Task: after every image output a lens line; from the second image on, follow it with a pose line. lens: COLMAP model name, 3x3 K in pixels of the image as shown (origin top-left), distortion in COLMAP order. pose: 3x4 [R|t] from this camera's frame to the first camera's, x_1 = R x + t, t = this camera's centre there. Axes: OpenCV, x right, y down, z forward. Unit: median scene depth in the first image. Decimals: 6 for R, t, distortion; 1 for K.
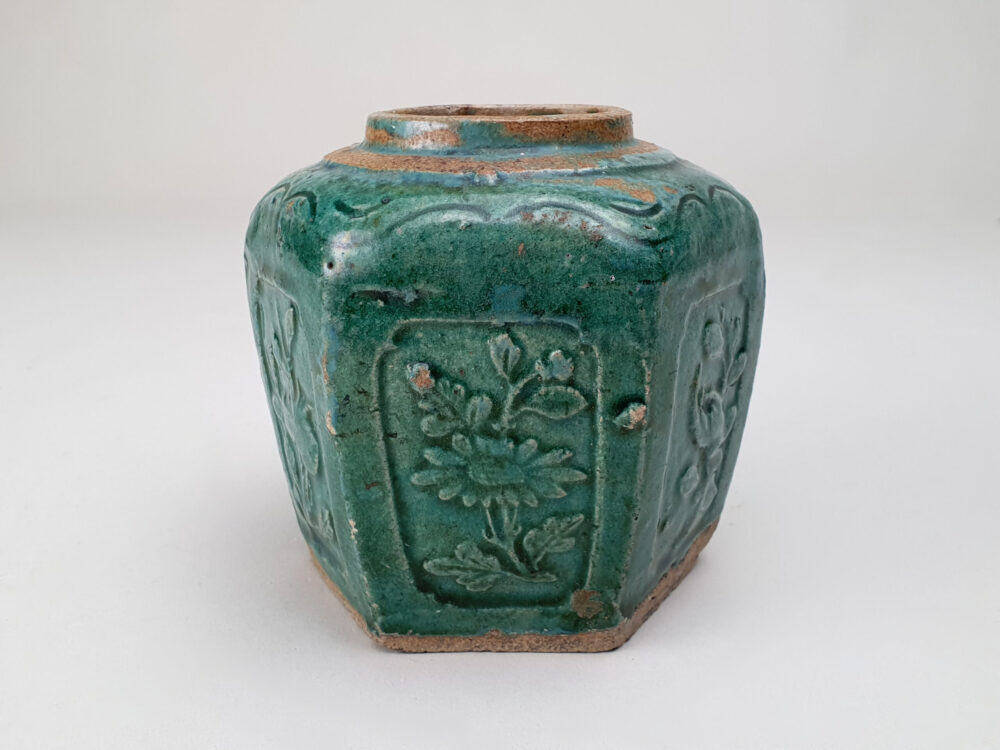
lens RADIAL K [[756.8, 0, 582.4], [0, 756.8, 458.0], [0, 0, 1]] dist [0.013007, 0.001361]
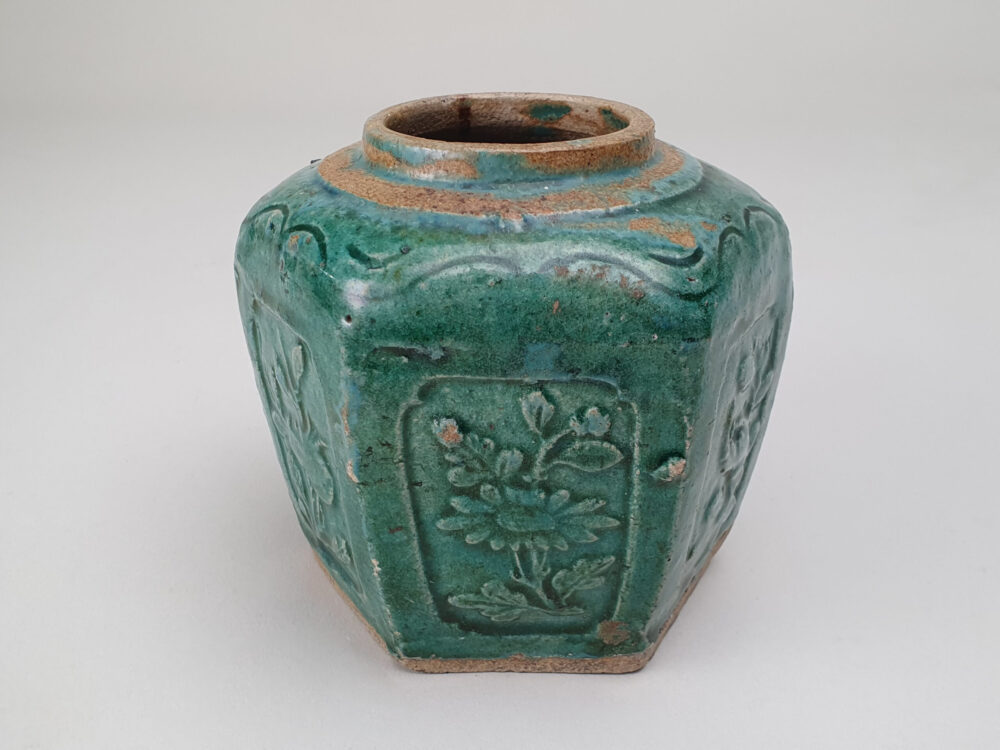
lens RADIAL K [[756.8, 0, 494.9], [0, 756.8, 378.5], [0, 0, 1]] dist [0.013007, 0.001361]
pose [[0.999502, -0.030773, -0.007047, -0.142163], [0.031377, 0.992941, 0.114380, -0.276538], [0.003478, -0.114545, 0.993412, 0.051378]]
